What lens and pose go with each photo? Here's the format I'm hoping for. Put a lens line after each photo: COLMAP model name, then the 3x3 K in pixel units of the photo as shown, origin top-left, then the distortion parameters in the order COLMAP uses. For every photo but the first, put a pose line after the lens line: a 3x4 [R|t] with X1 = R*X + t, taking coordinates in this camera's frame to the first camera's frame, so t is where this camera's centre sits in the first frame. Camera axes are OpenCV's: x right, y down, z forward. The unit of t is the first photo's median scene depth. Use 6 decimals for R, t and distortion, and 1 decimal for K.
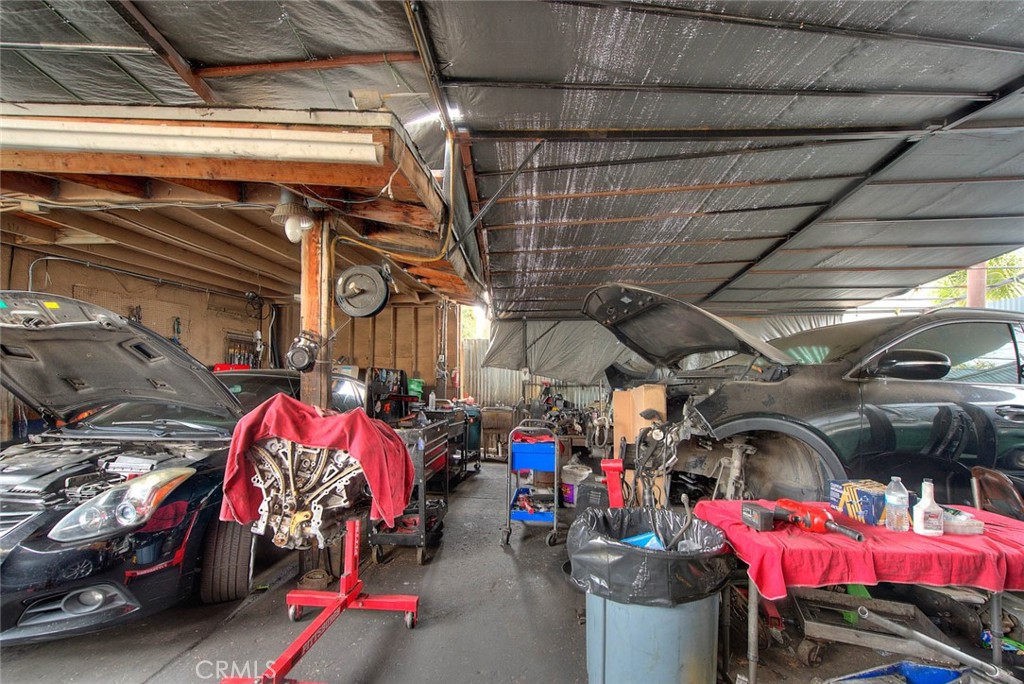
lens RADIAL K [[403.7, 0, 514.0], [0, 403.7, 344.8], [0, 0, 1]] dist [-0.002816, -0.001064]
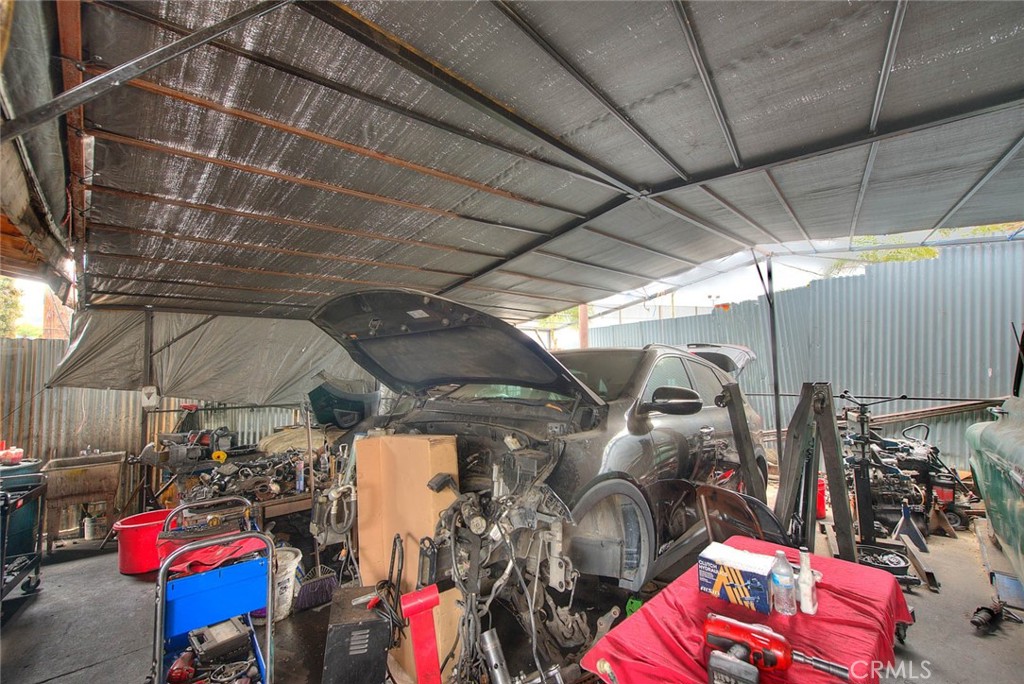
lens RADIAL K [[403.7, 0, 508.5], [0, 403.7, 342.2], [0, 0, 1]] dist [-0.002816, -0.001064]
pose [[0.699562, 0.029075, 0.713980, -0.057699], [-0.032219, 0.999439, -0.009131, -0.045201], [-0.713845, -0.016616, 0.700107, 0.294714]]
